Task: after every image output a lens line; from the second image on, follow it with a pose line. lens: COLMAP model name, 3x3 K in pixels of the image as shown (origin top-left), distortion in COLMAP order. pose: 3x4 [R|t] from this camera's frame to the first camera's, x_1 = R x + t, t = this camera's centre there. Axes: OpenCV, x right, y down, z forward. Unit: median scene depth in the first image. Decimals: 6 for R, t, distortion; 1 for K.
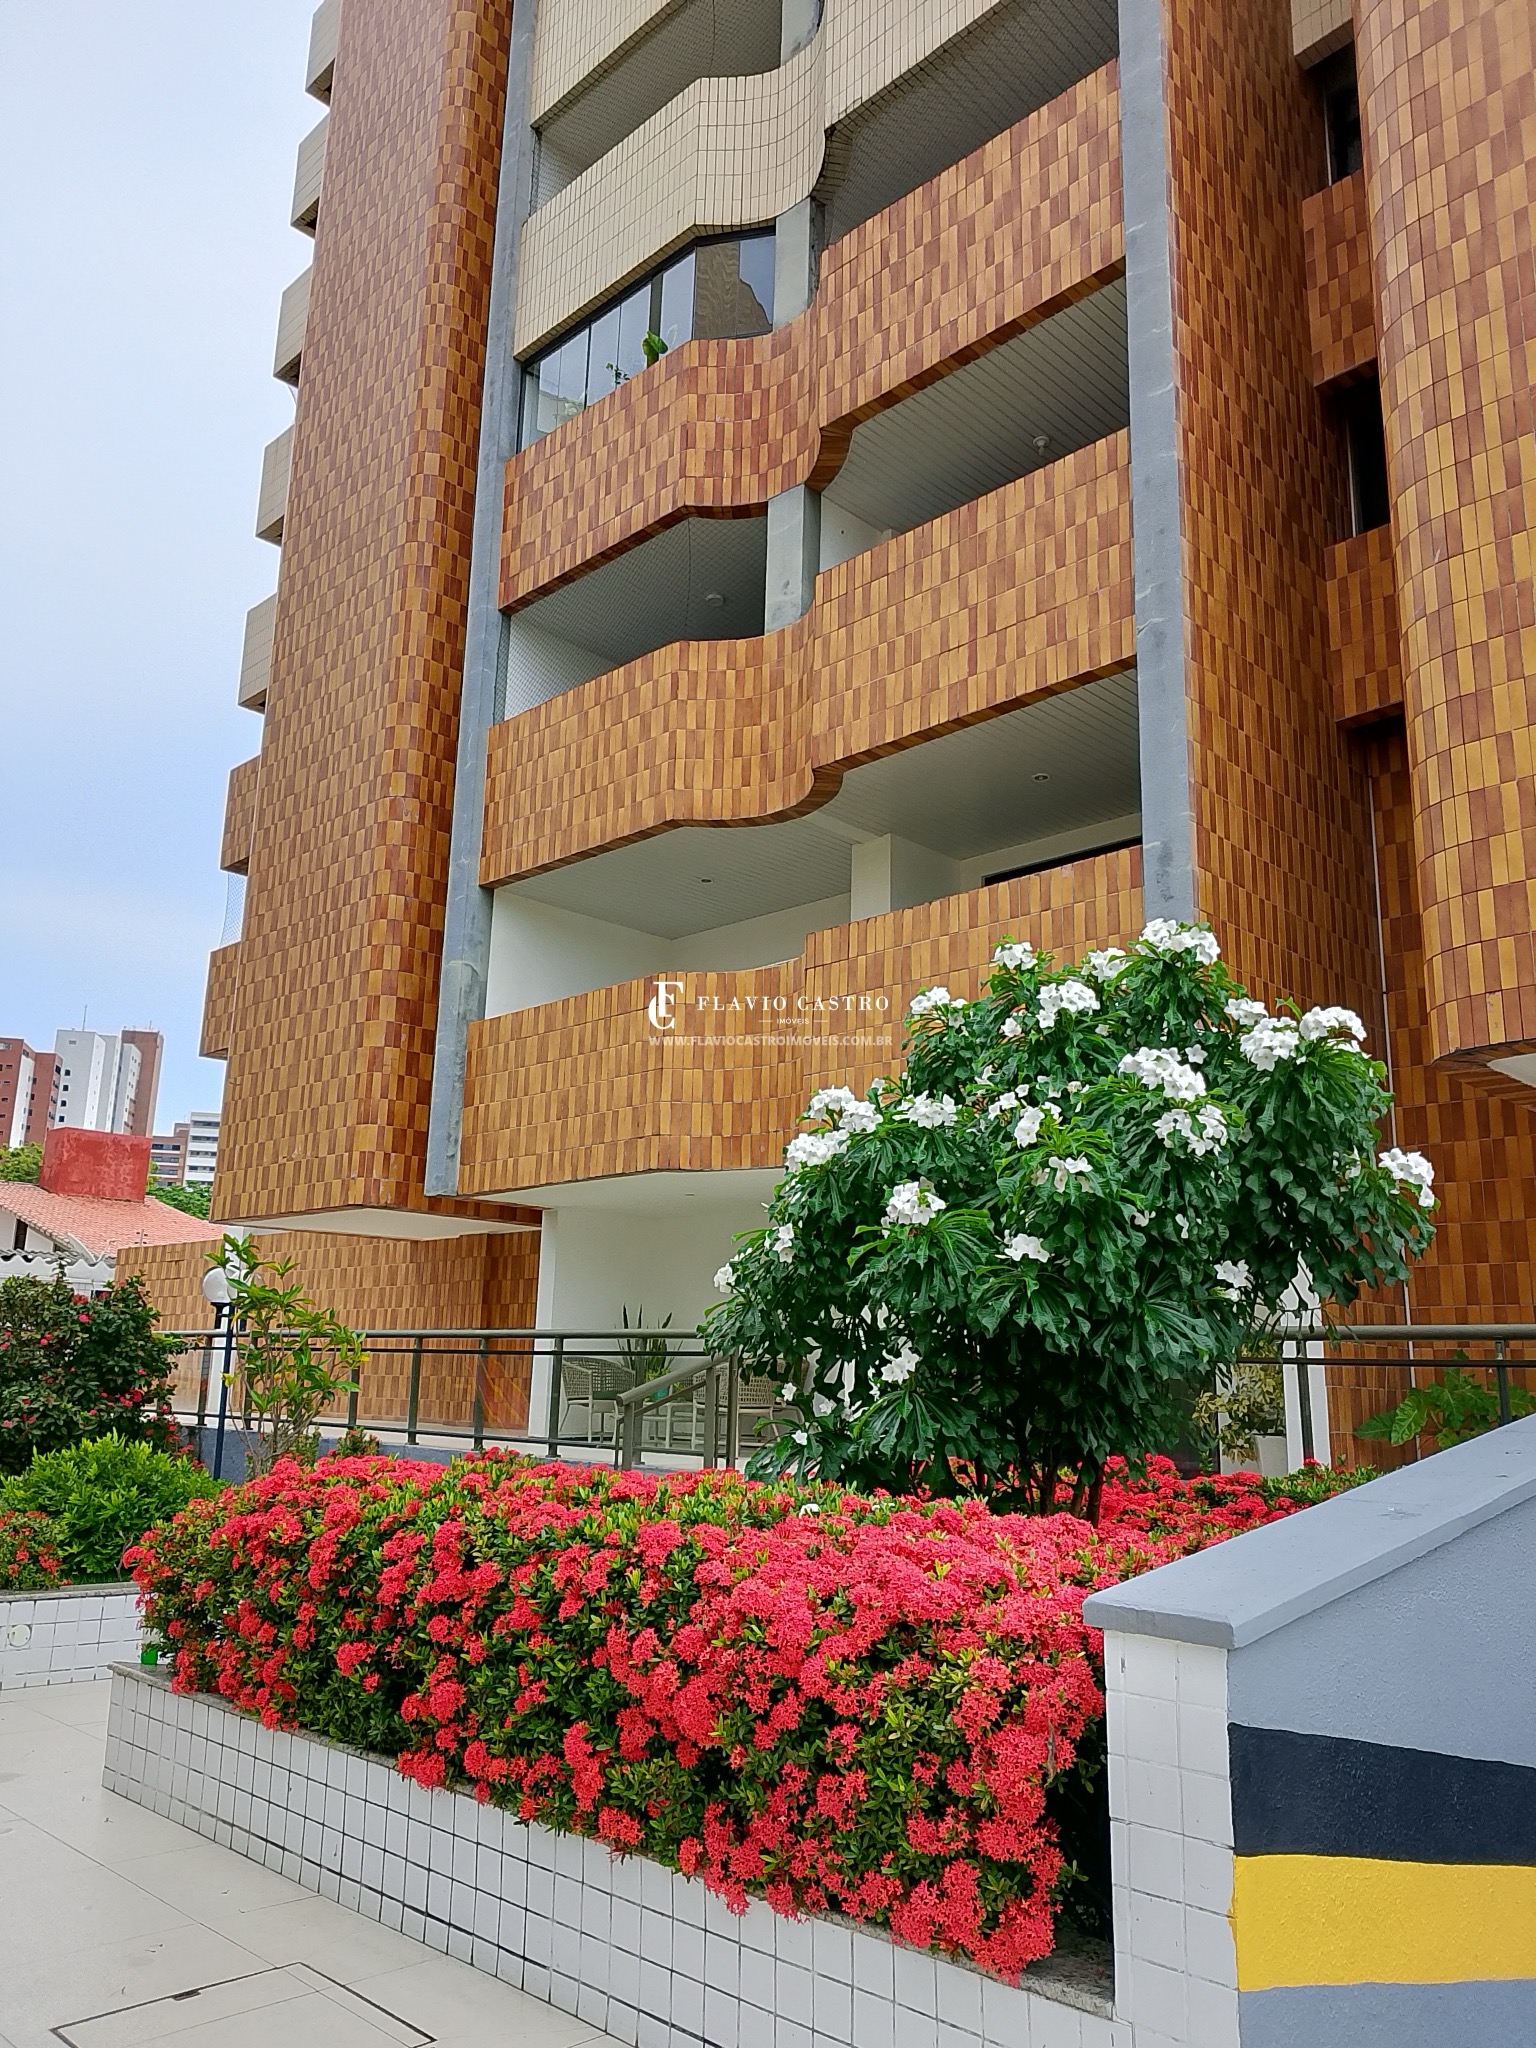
lens RADIAL K [[1520.3, 0, 776.9], [0, 1520.3, 1019.4], [0, 0, 1]] dist [0.060341, -0.062771]
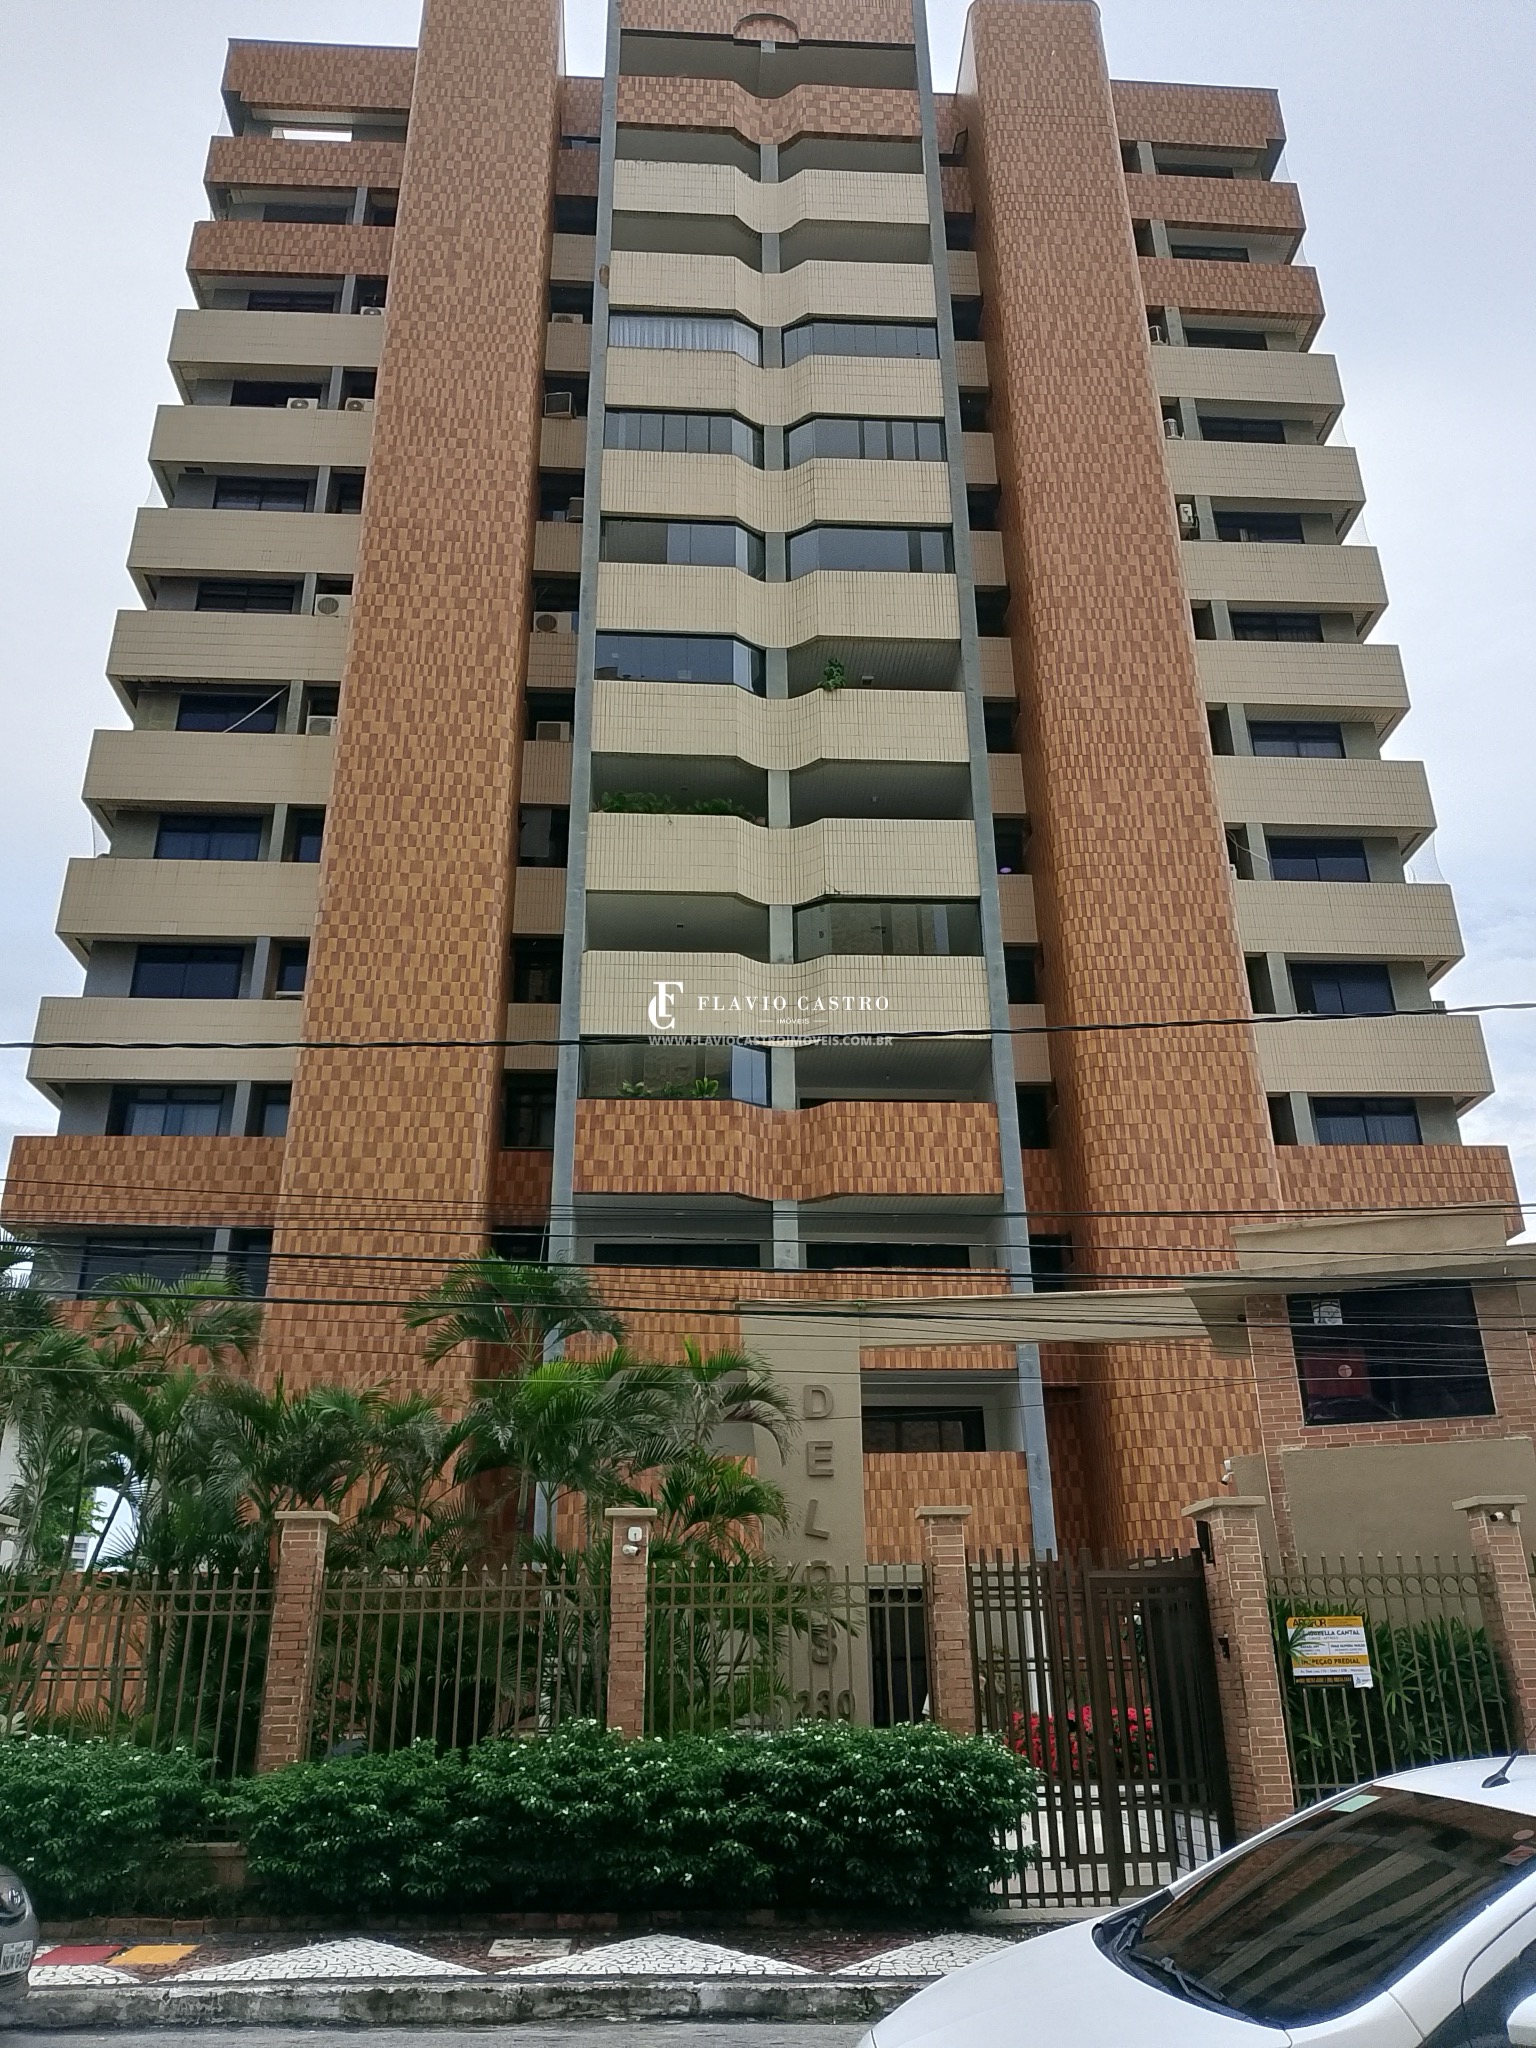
lens RADIAL K [[1520.3, 0, 766.6], [0, 1520.3, 1032.7], [0, 0, 1]] dist [0.060341, -0.062771]
pose [[0.670237, 0.266567, 0.692621, -1.750120], [-0.144666, 0.962291, -0.230363, -0.121449], [-0.727910, 0.054200, 0.683527, -0.407364]]
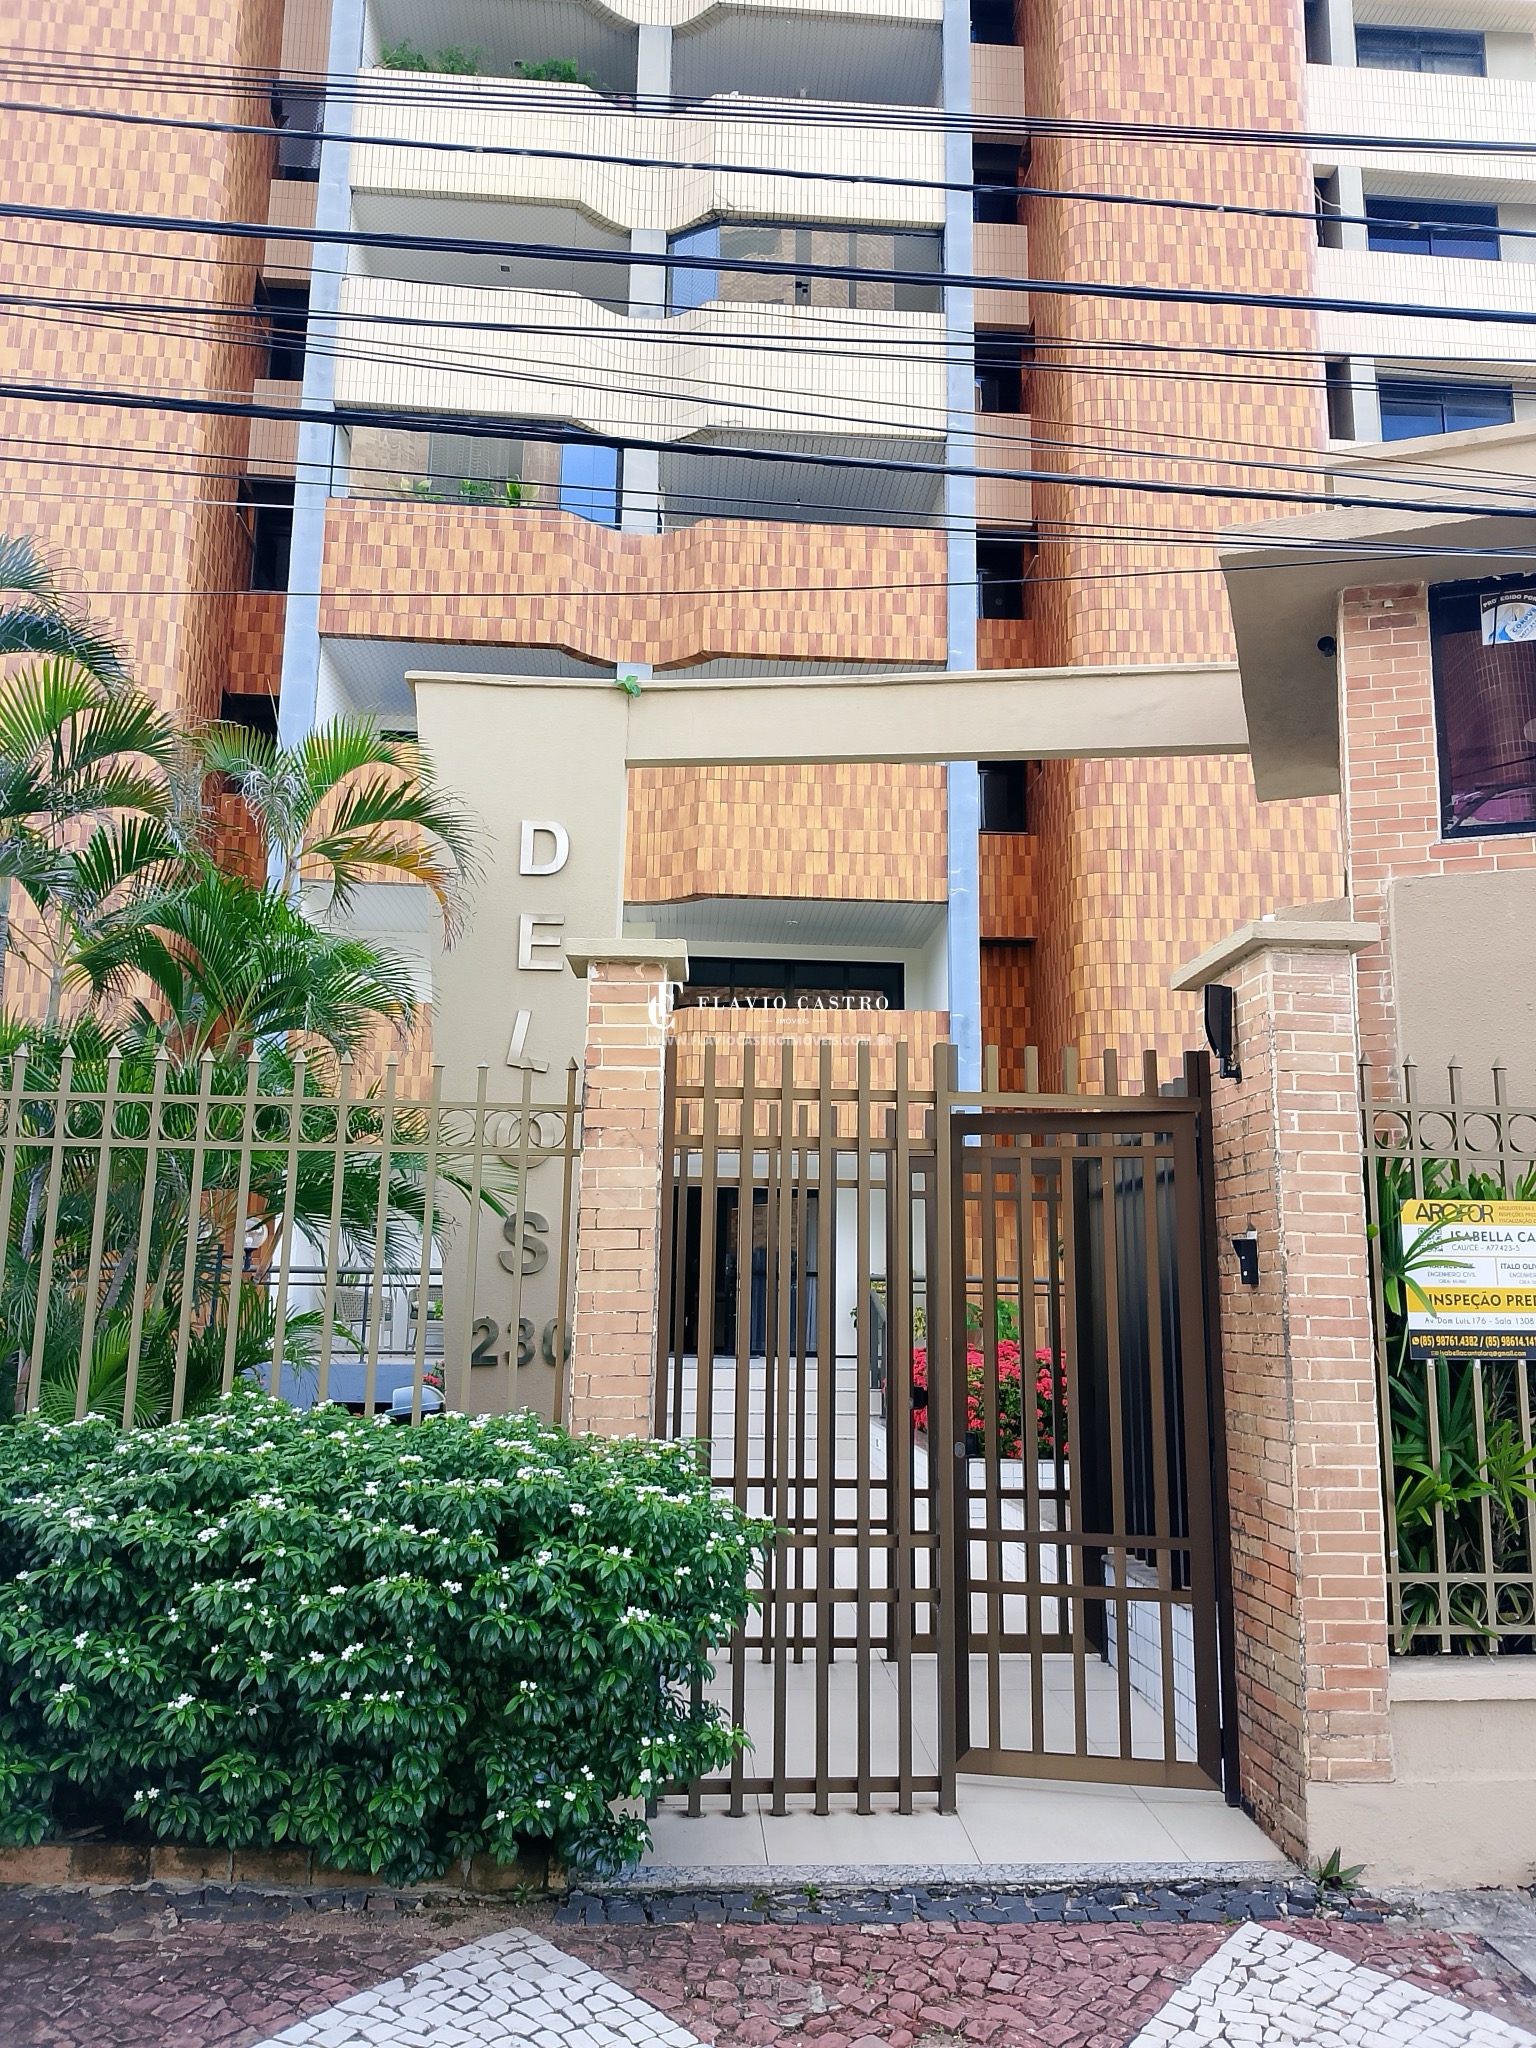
lens RADIAL K [[1520.3, 0, 772.8], [0, 1520.3, 1032.5], [0, 0, 1]] dist [0.060341, -0.062771]
pose [[0.661118, 0.119233, 0.740748, -1.094079], [-0.171816, 0.985115, -0.005221, -0.039886], [-0.730344, -0.123821, 0.671763, -0.066290]]
